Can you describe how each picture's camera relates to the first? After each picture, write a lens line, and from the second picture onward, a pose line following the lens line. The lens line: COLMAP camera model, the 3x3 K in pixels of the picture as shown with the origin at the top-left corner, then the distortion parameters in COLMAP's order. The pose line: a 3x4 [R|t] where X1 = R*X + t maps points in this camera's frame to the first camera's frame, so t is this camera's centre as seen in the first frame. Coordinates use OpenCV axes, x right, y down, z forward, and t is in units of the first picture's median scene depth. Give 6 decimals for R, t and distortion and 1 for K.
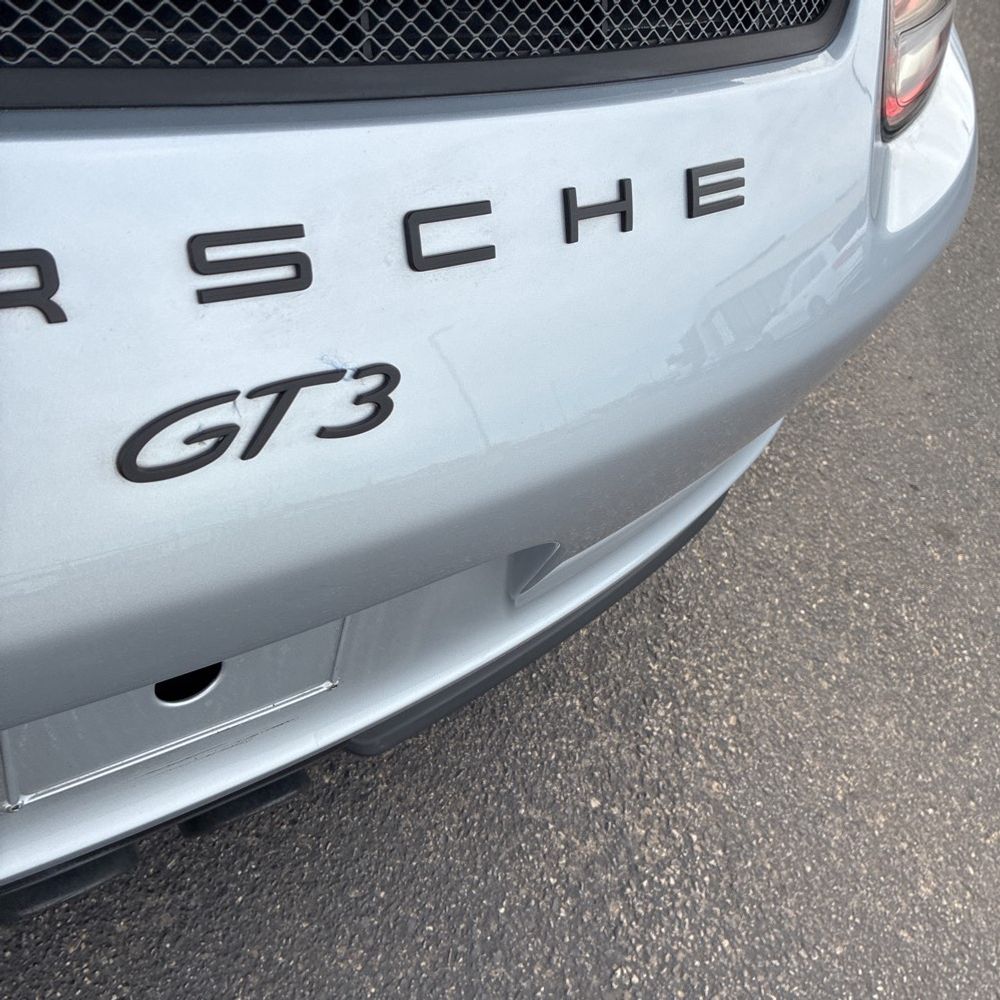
lens RADIAL K [[1013.8, 0, 502.7], [0, 1013.8, 514.2], [0, 0, 1]] dist [0.025470, 0.000000]
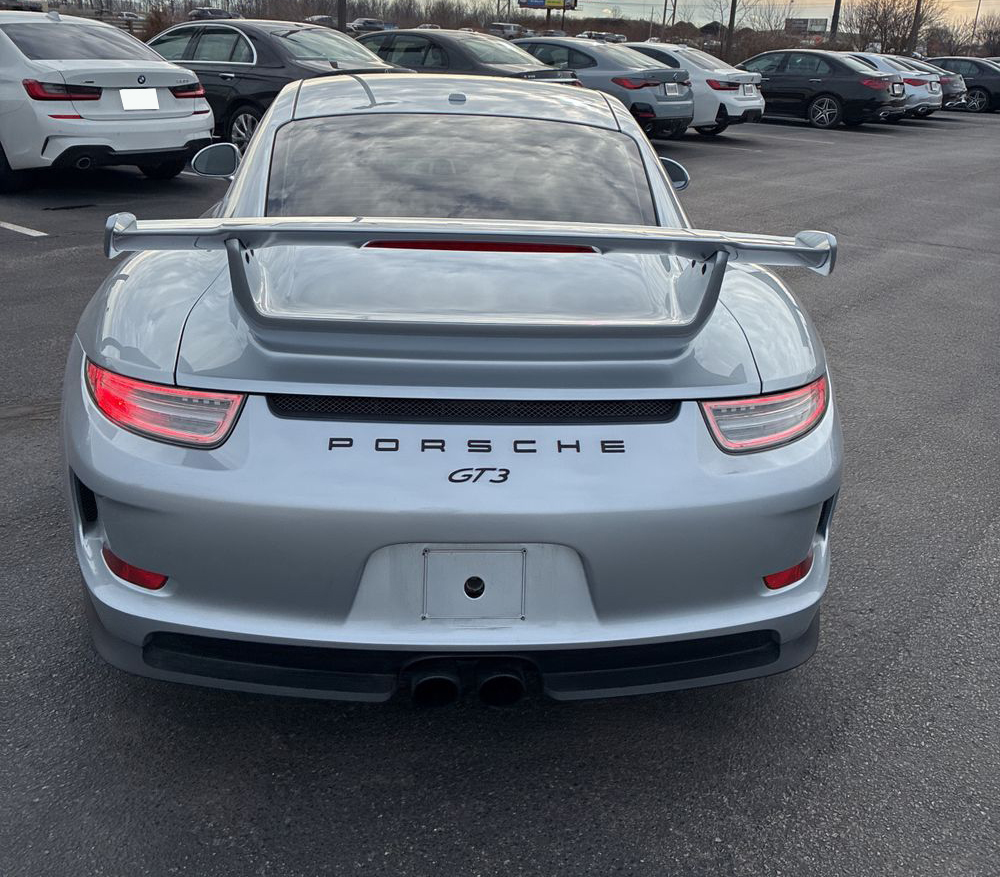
lens RADIAL K [[1034.7, 0, 489.4], [0, 1034.7, 370.2], [0, 0, 1]] dist [0.001228, 0.000000]
pose [[0.838291, -0.179637, -0.514780, 2.121667], [-0.219723, 0.752795, -0.620501, 2.240400], [0.498989, 0.633269, 0.591591, -1.939465]]
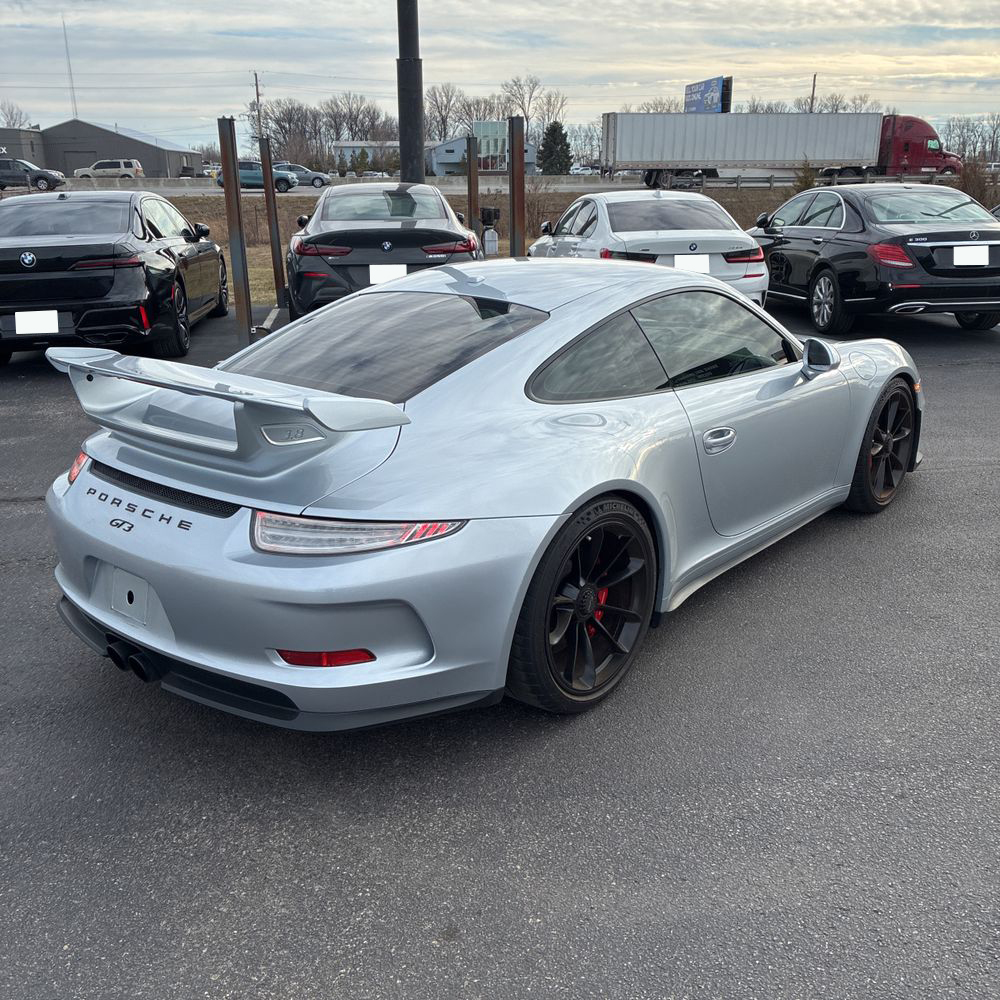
lens RADIAL K [[1013.8, 0, 499.8], [0, 1013.8, 501.8], [0, 0, 1]] dist [0.025470, 0.000000]
pose [[0.281473, -0.079380, -0.956280, 6.954363], [-0.710117, 0.653029, -0.263224, -0.183541], [0.645374, 0.753161, 0.127441, 1.491944]]
